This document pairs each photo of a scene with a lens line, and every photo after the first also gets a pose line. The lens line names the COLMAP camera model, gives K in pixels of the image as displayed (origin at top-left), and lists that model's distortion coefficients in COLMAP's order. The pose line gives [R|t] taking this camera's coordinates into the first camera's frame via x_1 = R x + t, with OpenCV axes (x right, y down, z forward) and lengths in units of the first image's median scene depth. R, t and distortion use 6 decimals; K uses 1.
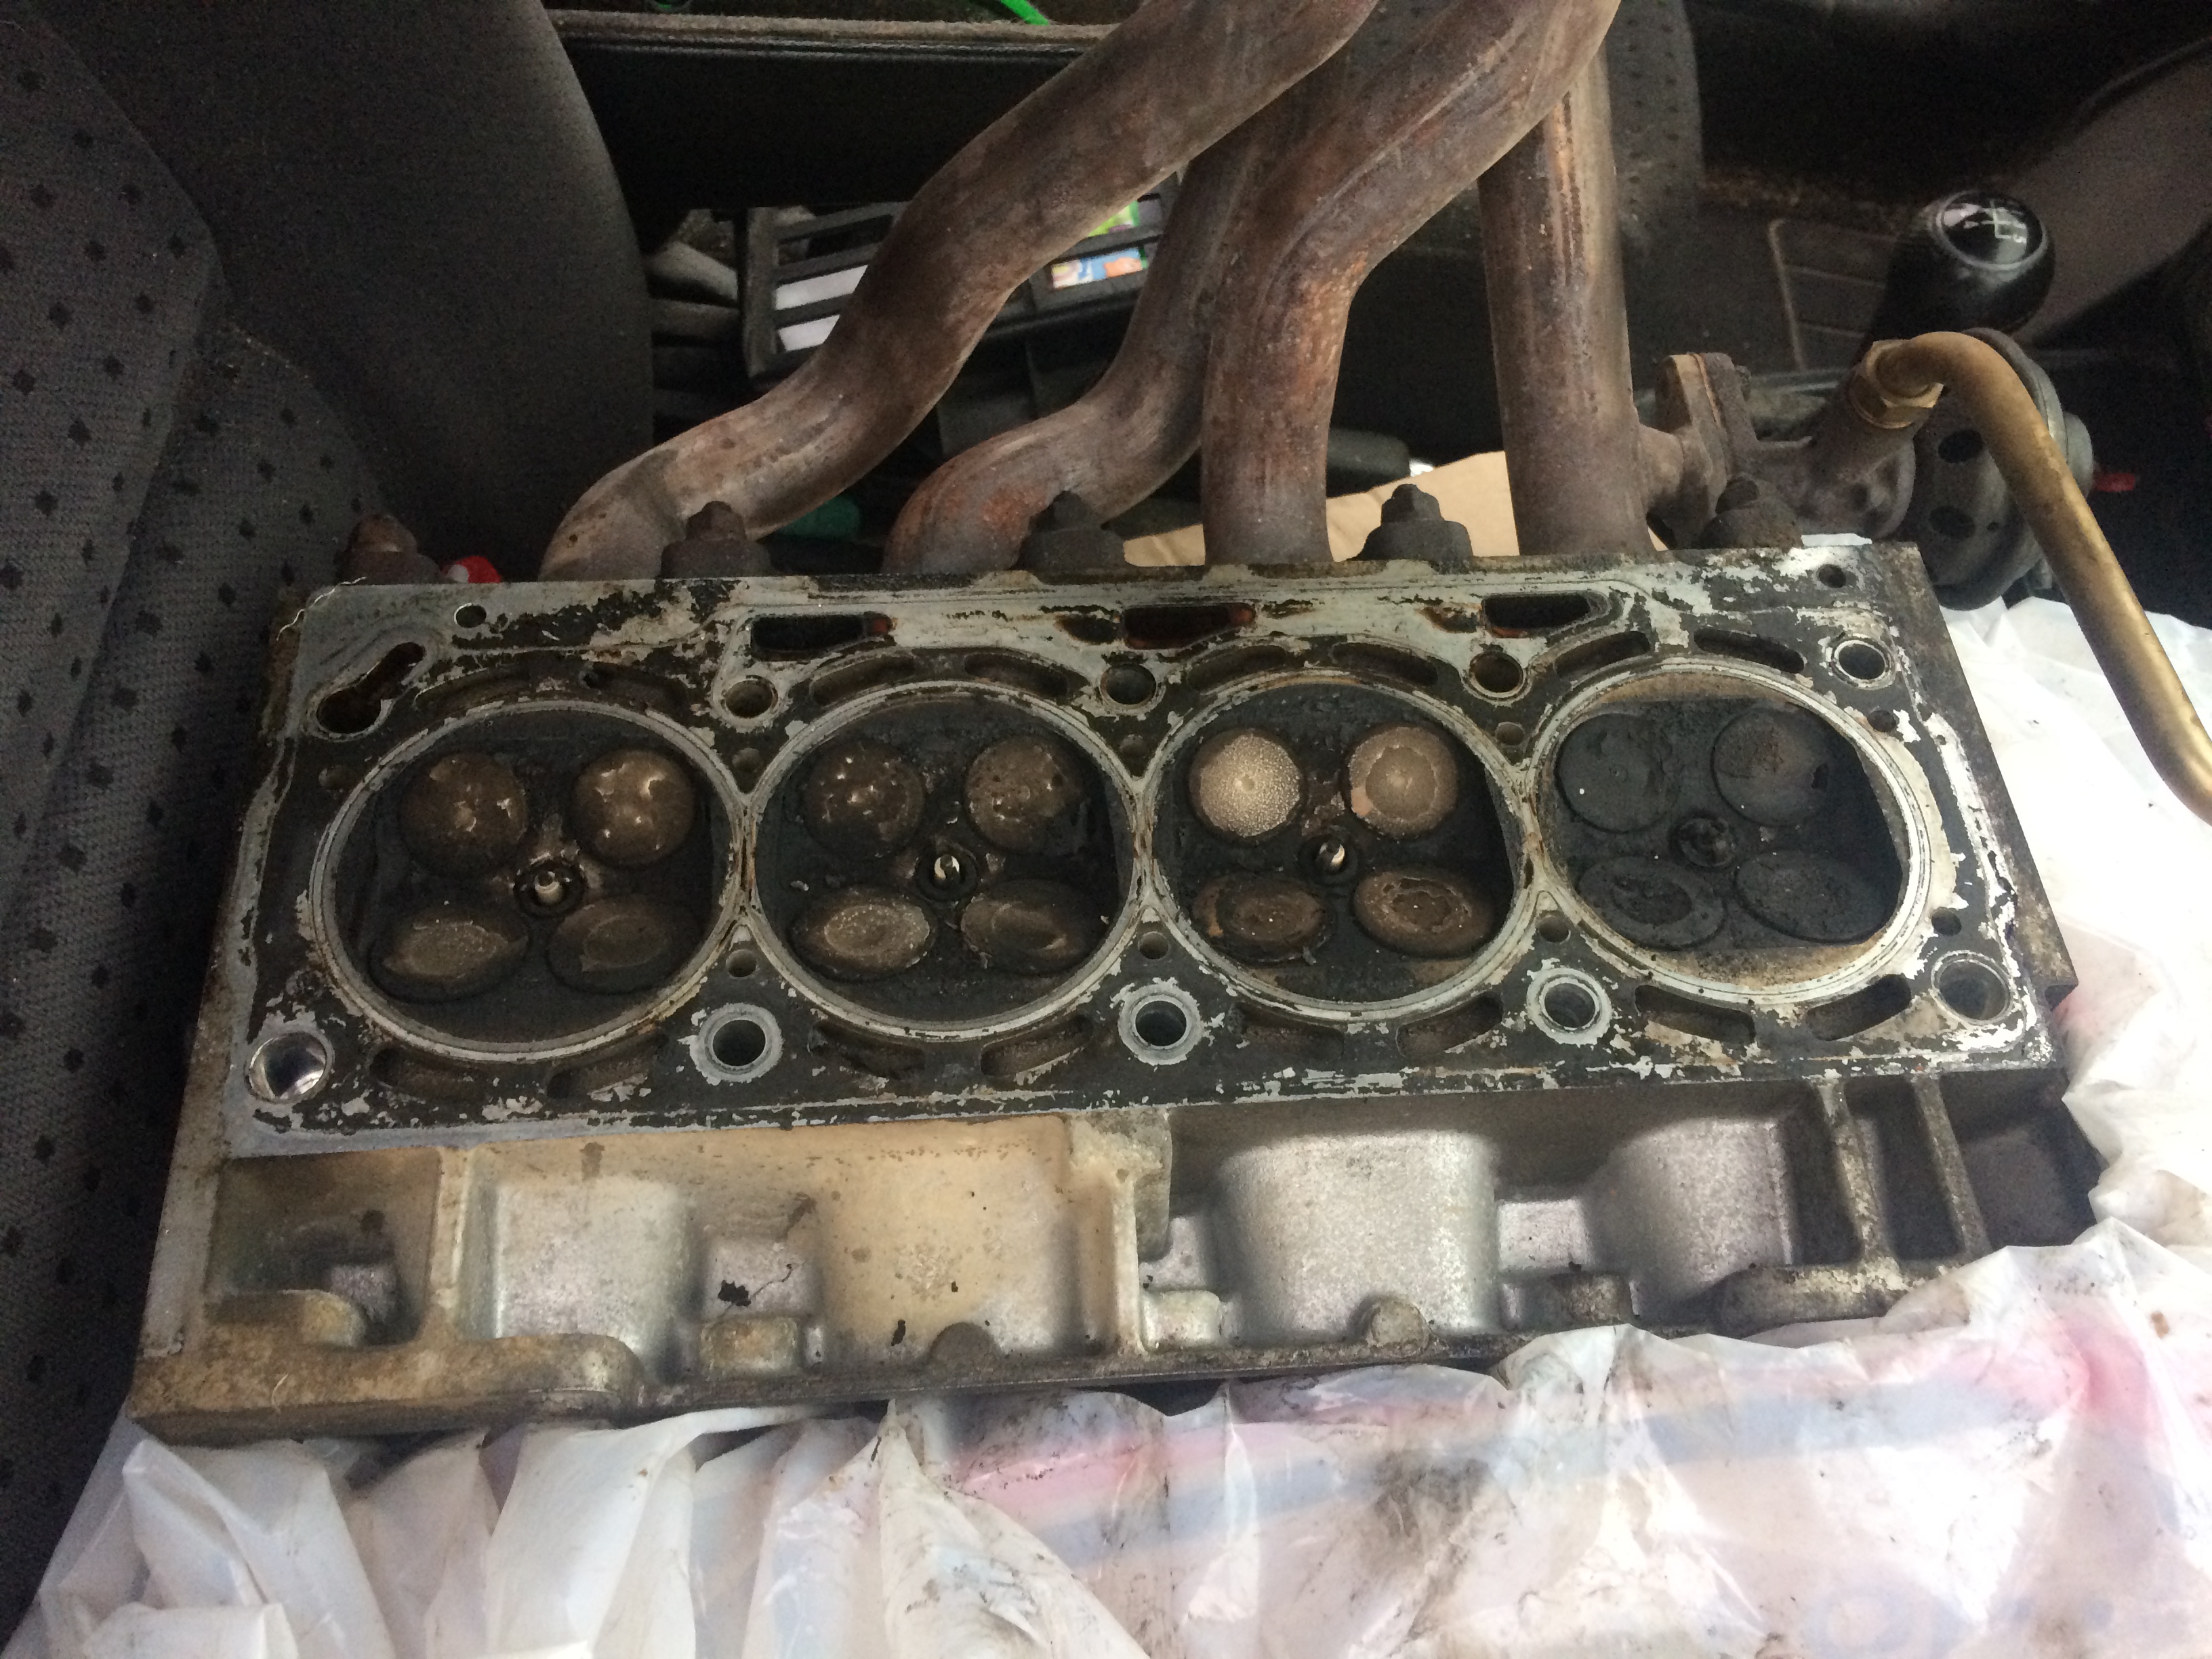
lens RADIAL K [[1894.3, 0, 1105.7], [0, 1894.3, 829.2], [0, 0, 1]] dist [0.069261, -0.078432]
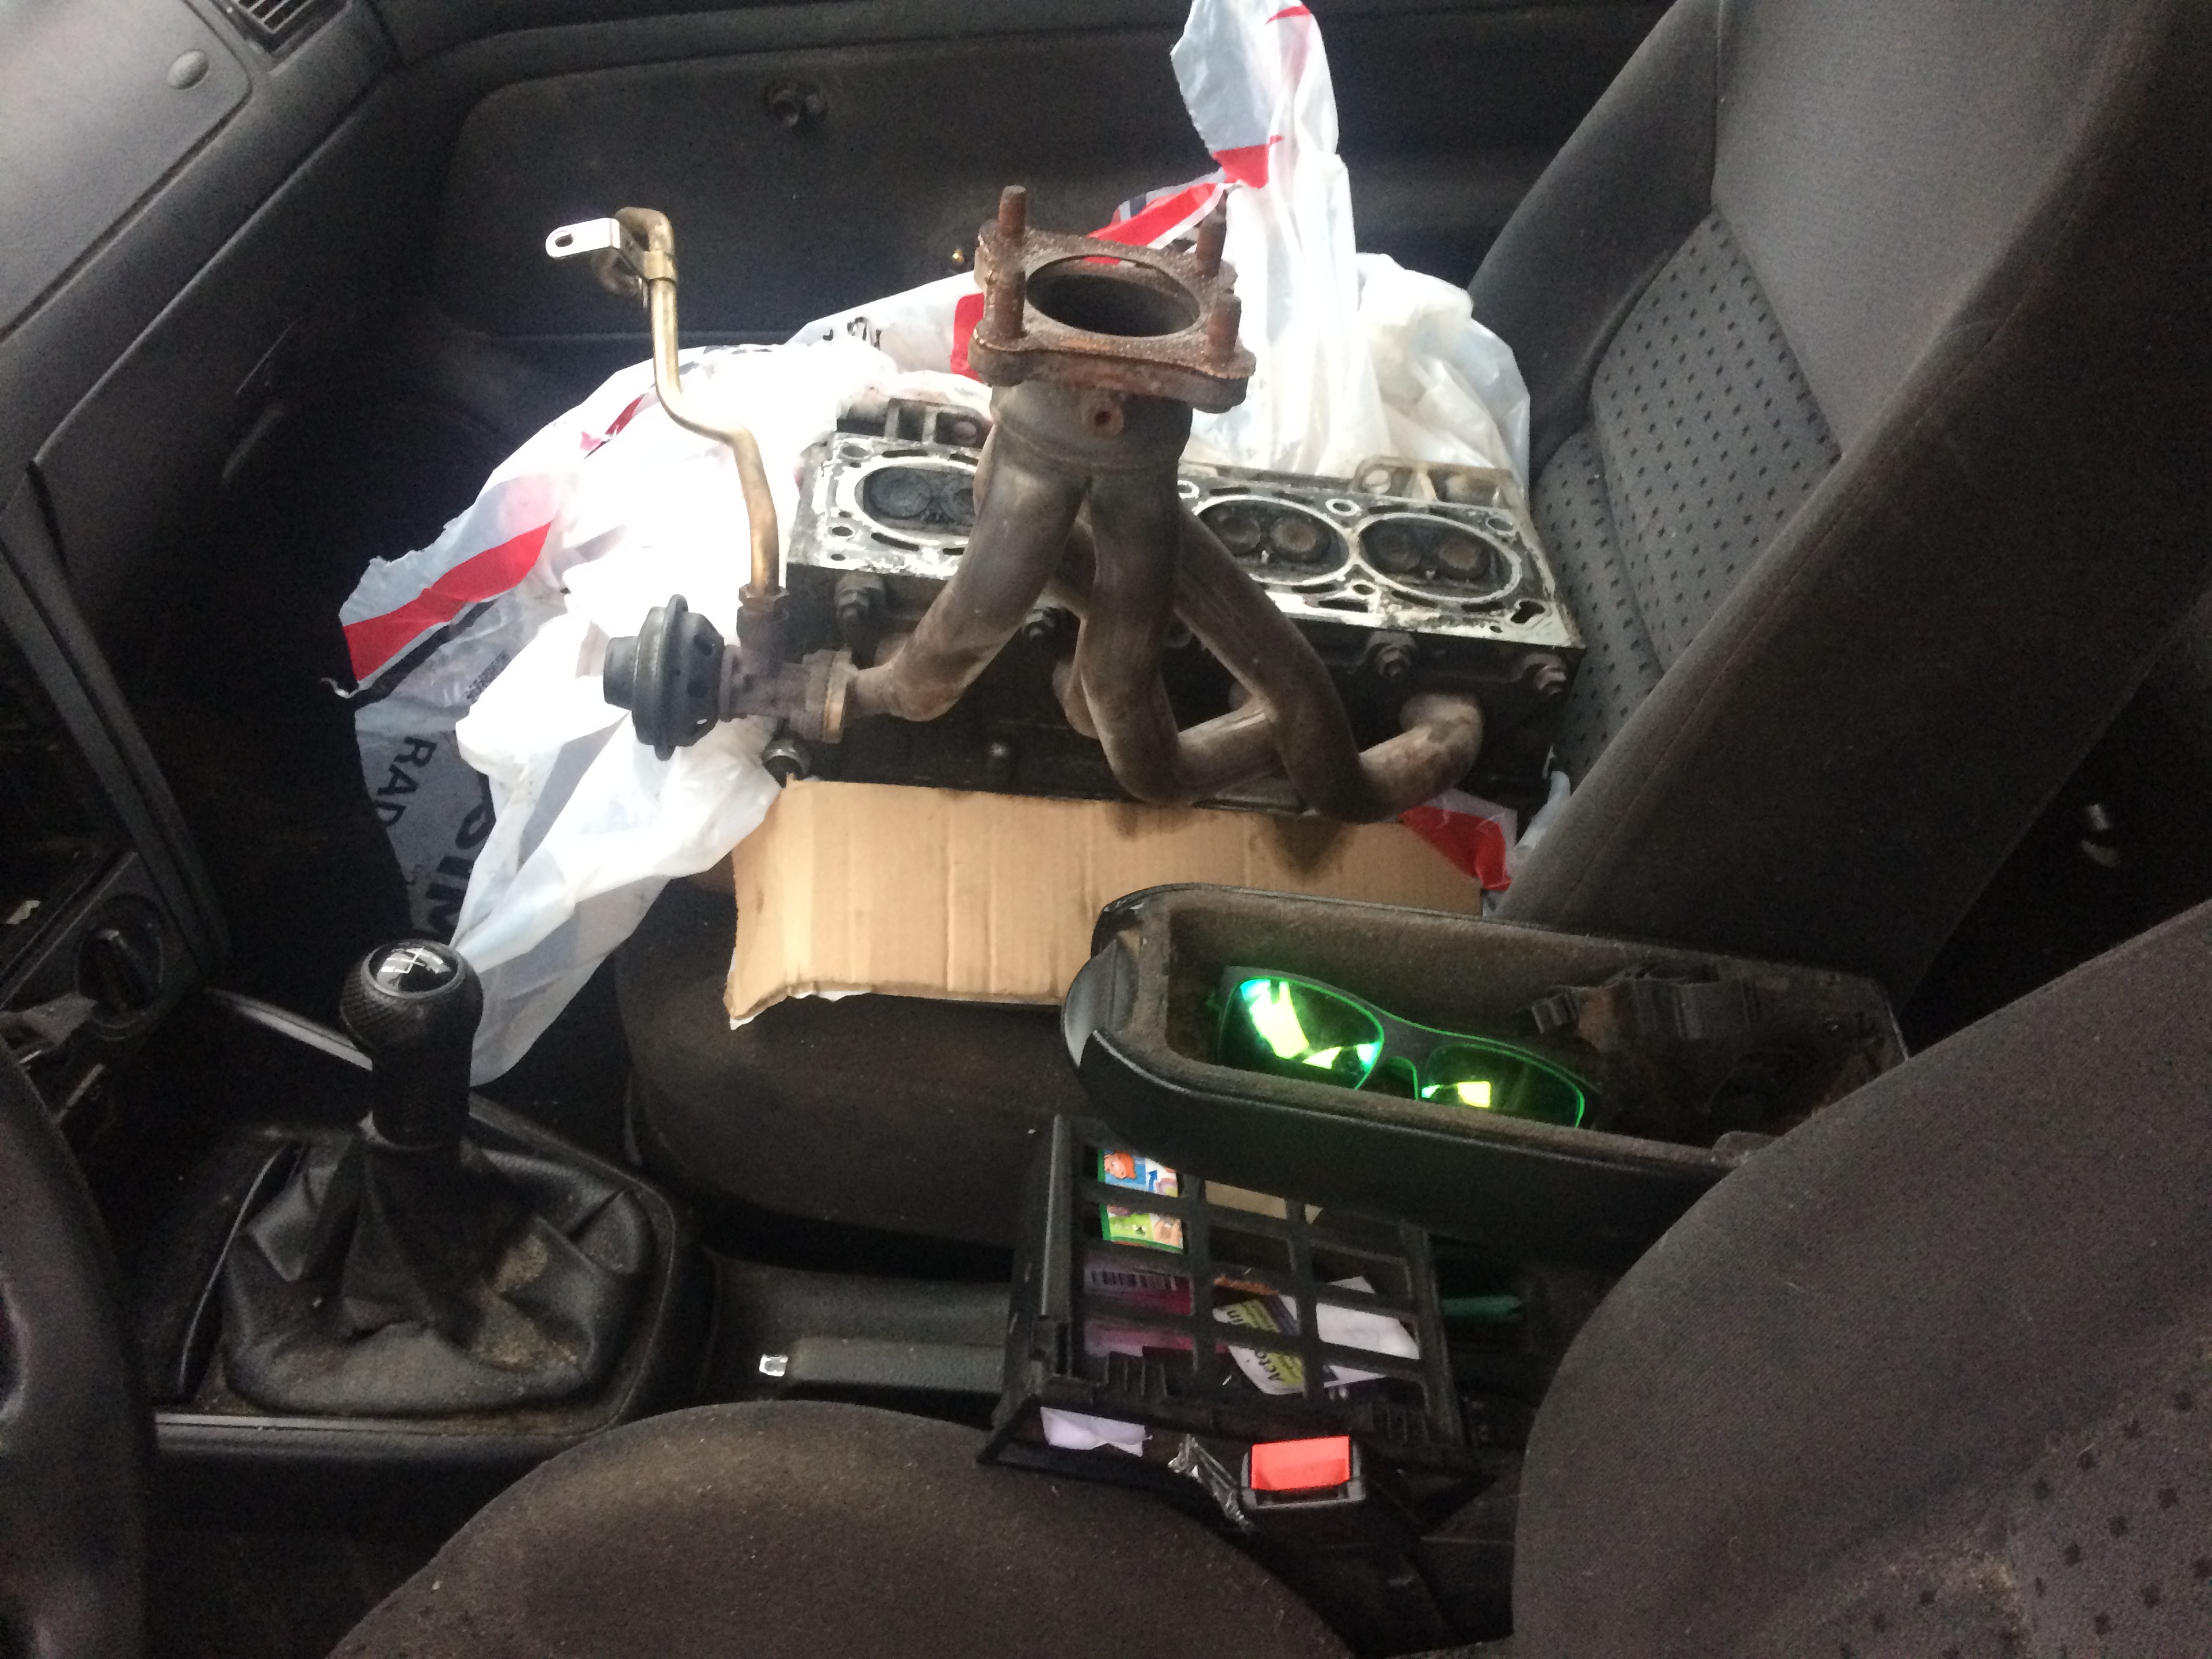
lens RADIAL K [[1894.3, 0, 1102.1], [0, 1894.3, 828.1], [0, 0, 1]] dist [0.069261, -0.078432]
pose [[-0.981256, -0.175846, -0.078834, 0.241432], [-0.058590, -0.117486, 0.991345, -2.325449], [-0.183586, 0.977382, 0.104981, 1.120522]]
